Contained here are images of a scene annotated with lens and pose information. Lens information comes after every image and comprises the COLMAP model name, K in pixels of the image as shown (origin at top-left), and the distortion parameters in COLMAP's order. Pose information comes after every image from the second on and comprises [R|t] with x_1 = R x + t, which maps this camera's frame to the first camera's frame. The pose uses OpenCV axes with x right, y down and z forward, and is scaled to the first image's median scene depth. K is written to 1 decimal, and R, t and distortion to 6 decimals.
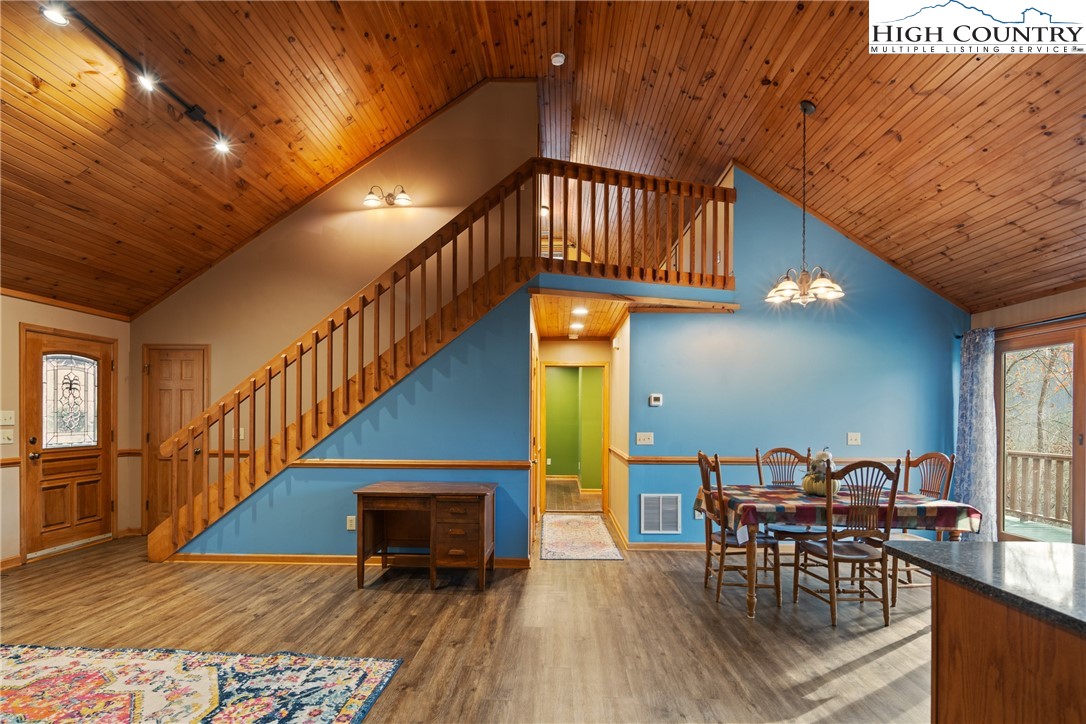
lens RADIAL K [[538.2, 0, 542.5], [0, 538.2, 419.7], [0, 0, 1]] dist [0.005818, -0.005867]
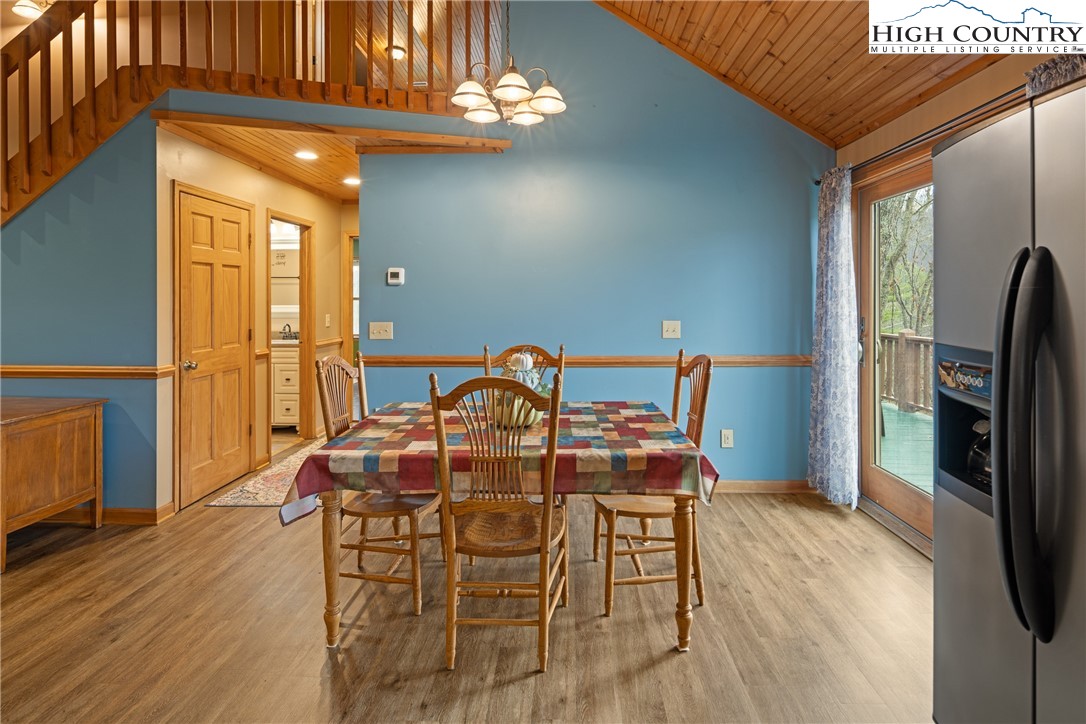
lens RADIAL K [[538.2, 0, 564.2], [0, 538.2, 303.9], [0, 0, 1]] dist [0.005818, -0.005867]
pose [[0.999827, -0.005179, -0.017892, 0.494134], [0.005175, 0.999987, -0.000297, 0.001353], [0.017893, 0.000204, 0.999840, 0.323081]]
